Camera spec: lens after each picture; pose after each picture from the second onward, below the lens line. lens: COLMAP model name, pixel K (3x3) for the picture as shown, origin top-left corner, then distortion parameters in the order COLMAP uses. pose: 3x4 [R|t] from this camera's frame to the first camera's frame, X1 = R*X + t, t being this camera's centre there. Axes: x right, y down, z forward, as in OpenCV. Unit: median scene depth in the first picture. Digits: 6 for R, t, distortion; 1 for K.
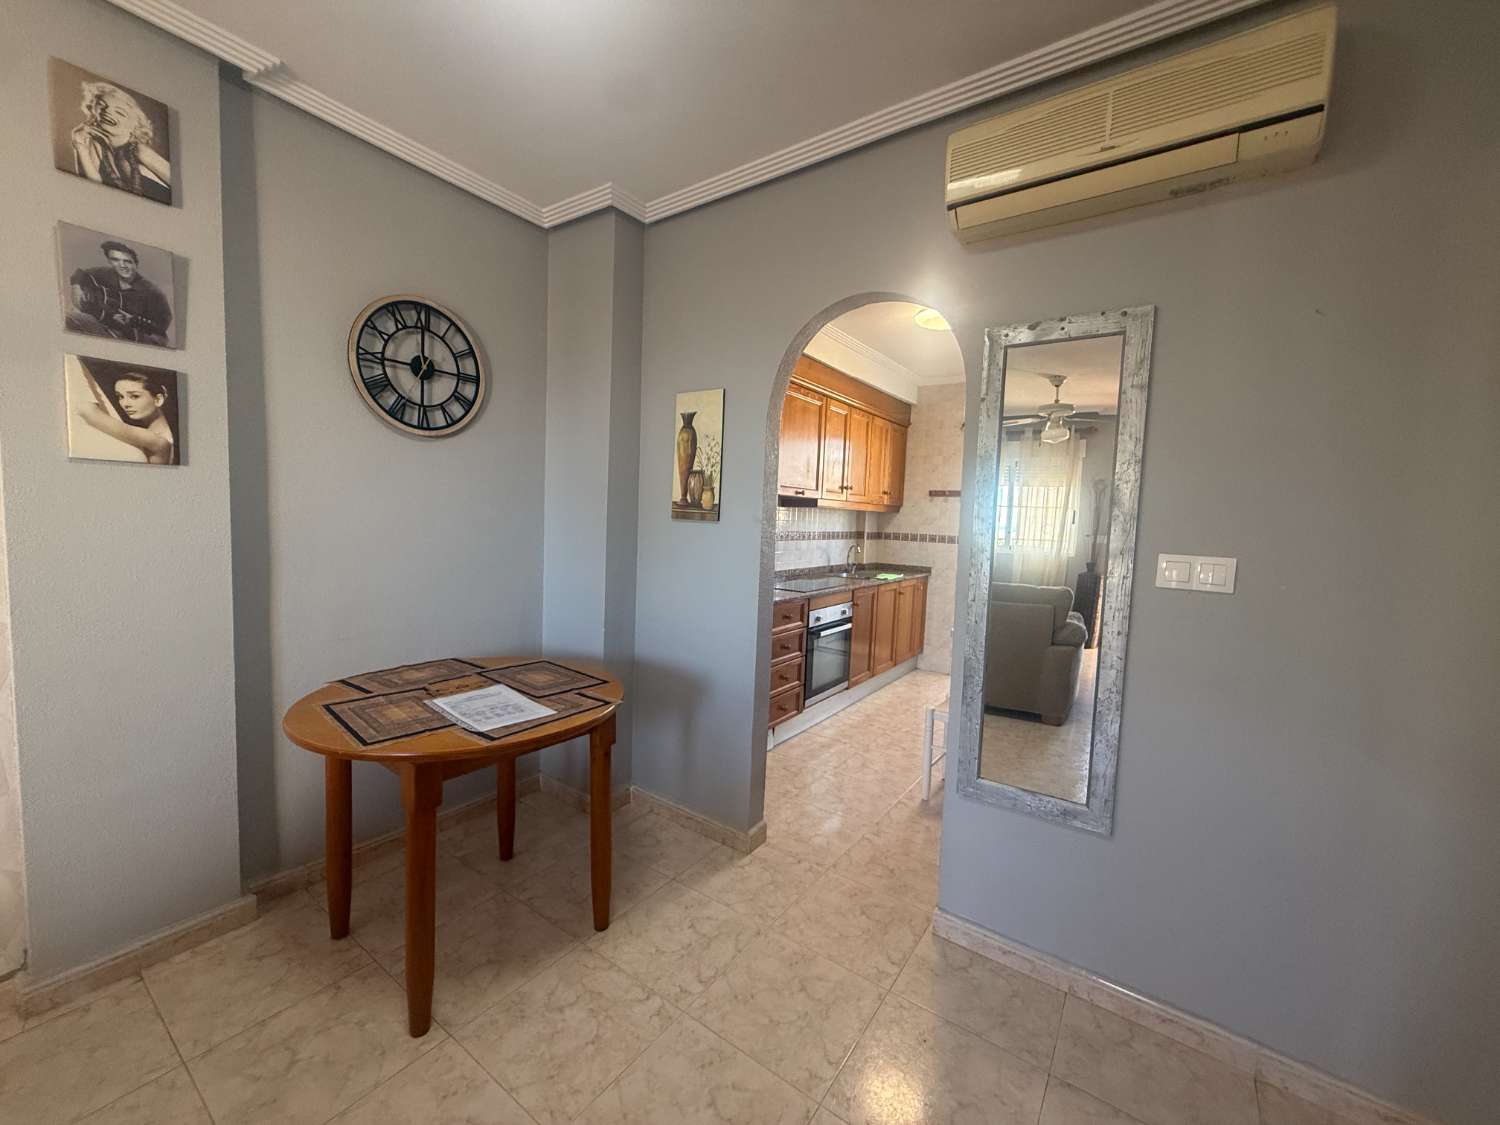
lens RADIAL K [[594.9, 0, 747.9], [0, 594.9, 561.8], [0, 0, 1]] dist [0.000215, 0.000464]
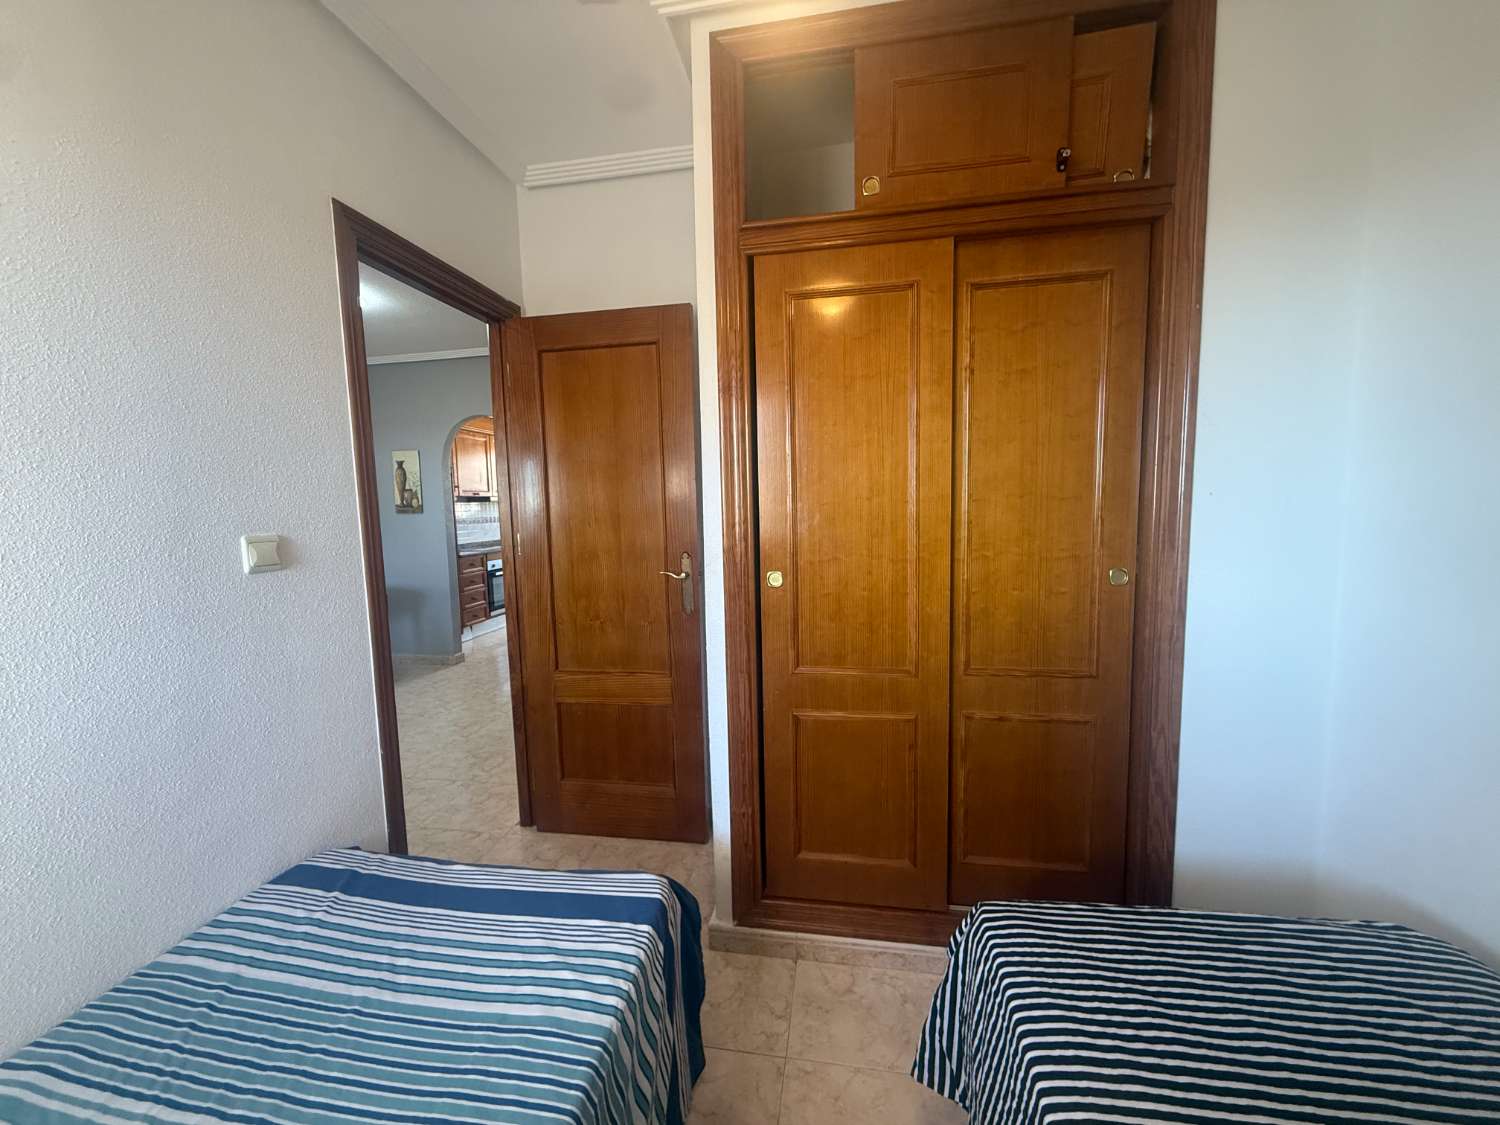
lens RADIAL K [[594.9, 0, 740.8], [0, 594.9, 563.4], [0, 0, 1]] dist [0.000215, 0.000464]
pose [[0.905269, -0.100509, 0.412778, 0.057230], [0.089368, 0.994924, 0.046263, 0.077405], [-0.415333, -0.004991, 0.909656, -0.952725]]
